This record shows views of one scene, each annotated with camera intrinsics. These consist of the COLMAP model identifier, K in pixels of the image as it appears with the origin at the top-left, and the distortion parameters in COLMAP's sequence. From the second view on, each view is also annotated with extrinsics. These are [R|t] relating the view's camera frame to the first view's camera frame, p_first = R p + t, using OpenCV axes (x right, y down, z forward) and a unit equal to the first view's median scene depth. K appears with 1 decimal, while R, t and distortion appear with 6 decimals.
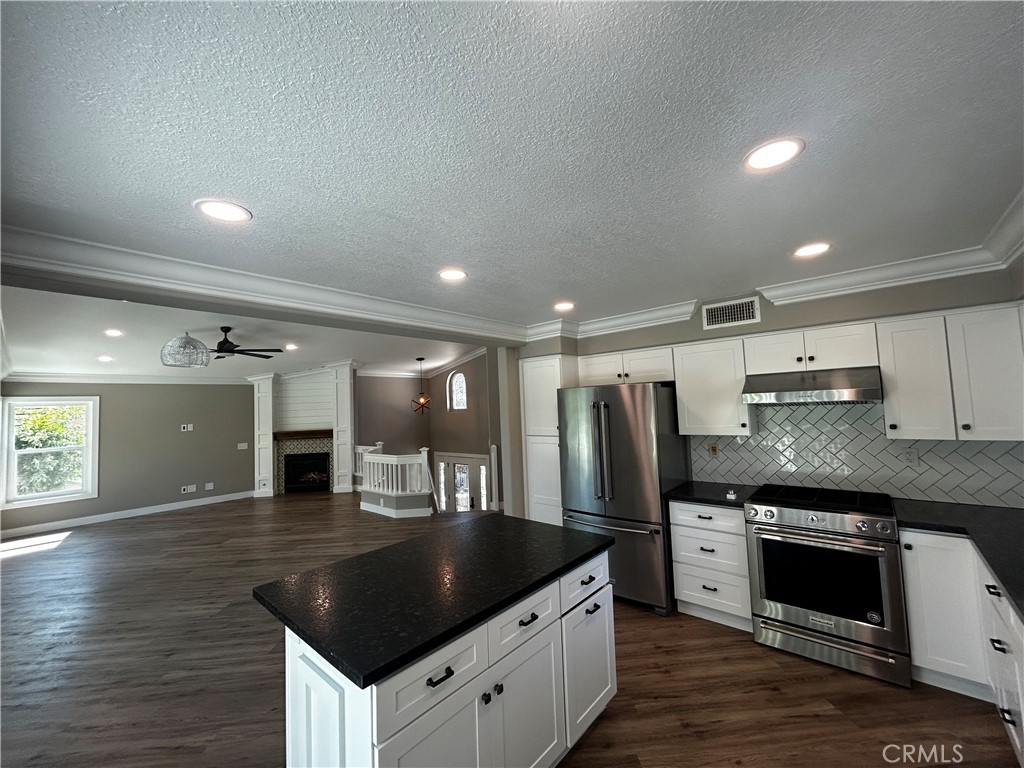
lens RADIAL K [[411.3, 0, 512.0], [0, 411.3, 381.5], [0, 0, 1]] dist [0.001652, 0.000041]
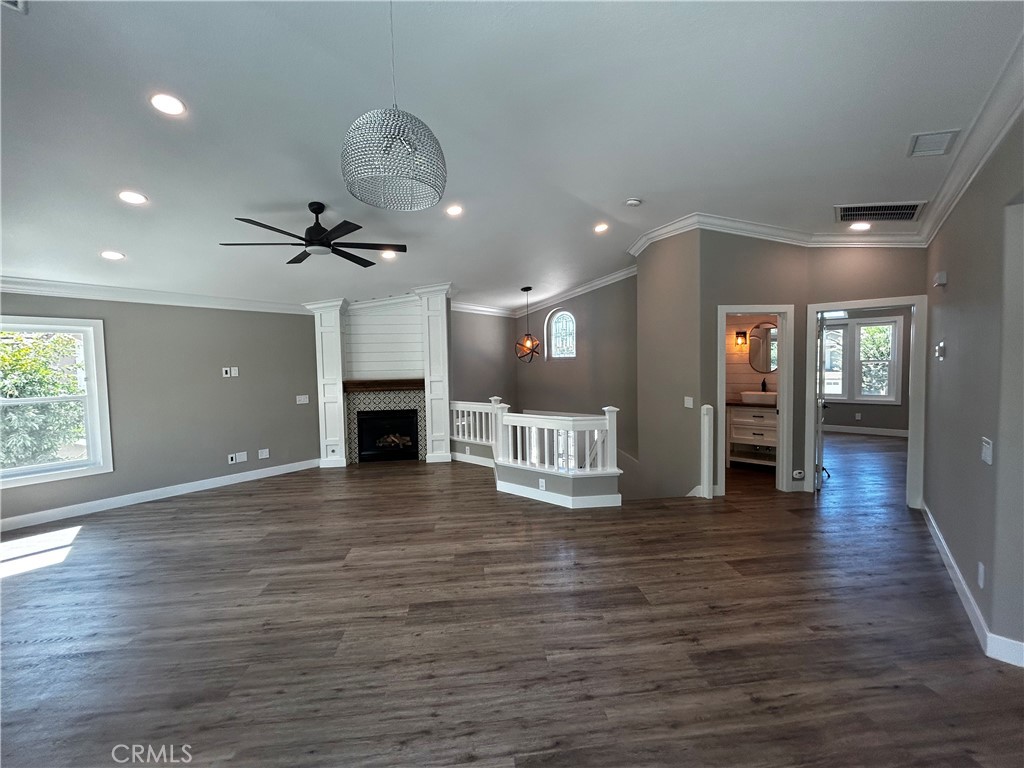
lens RADIAL K [[411.3, 0, 512.0], [0, 411.3, 381.5], [0, 0, 1]] dist [0.001652, 0.000041]
pose [[0.999315, 0.017689, 0.032512, -0.305722], [-0.020956, 0.994456, 0.103046, 0.042213], [-0.030509, -0.103657, 0.994145, 0.263451]]
